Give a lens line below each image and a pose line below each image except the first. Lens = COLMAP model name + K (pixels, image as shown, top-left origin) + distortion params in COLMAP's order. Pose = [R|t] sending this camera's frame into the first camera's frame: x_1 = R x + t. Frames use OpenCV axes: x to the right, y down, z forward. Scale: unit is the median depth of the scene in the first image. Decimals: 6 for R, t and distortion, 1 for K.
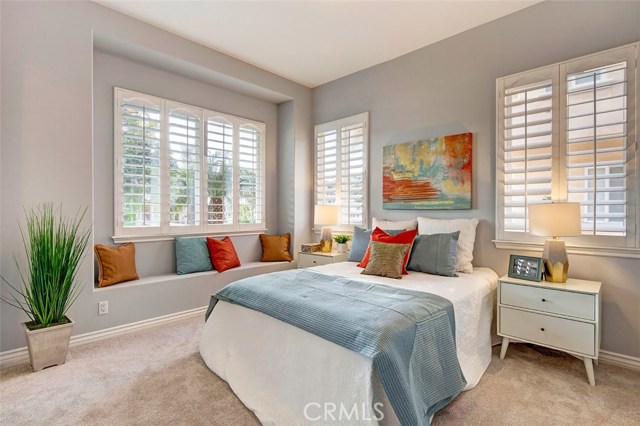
lens RADIAL K [[314.3, 0, 320.9], [0, 314.3, 210.4], [0, 0, 1]] dist [0.002937, -0.003628]
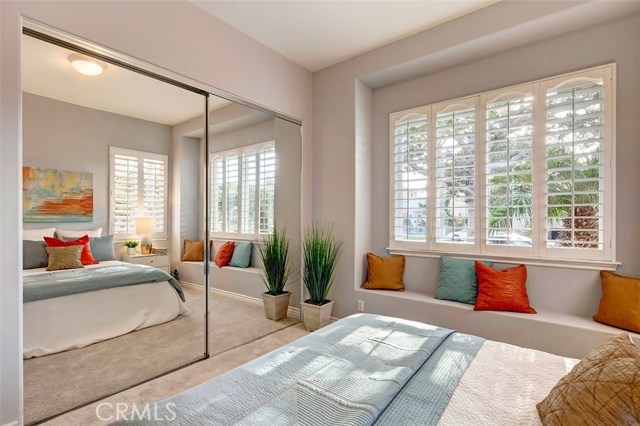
lens RADIAL K [[314.3, 0, 320.8], [0, 314.3, 218.4], [0, 0, 1]] dist [0.002937, -0.003628]
pose [[0.081337, -0.018218, -0.996520, 0.392805], [-0.008880, 0.999780, -0.019002, 0.001305], [0.996647, 0.010395, 0.081158, 0.603680]]
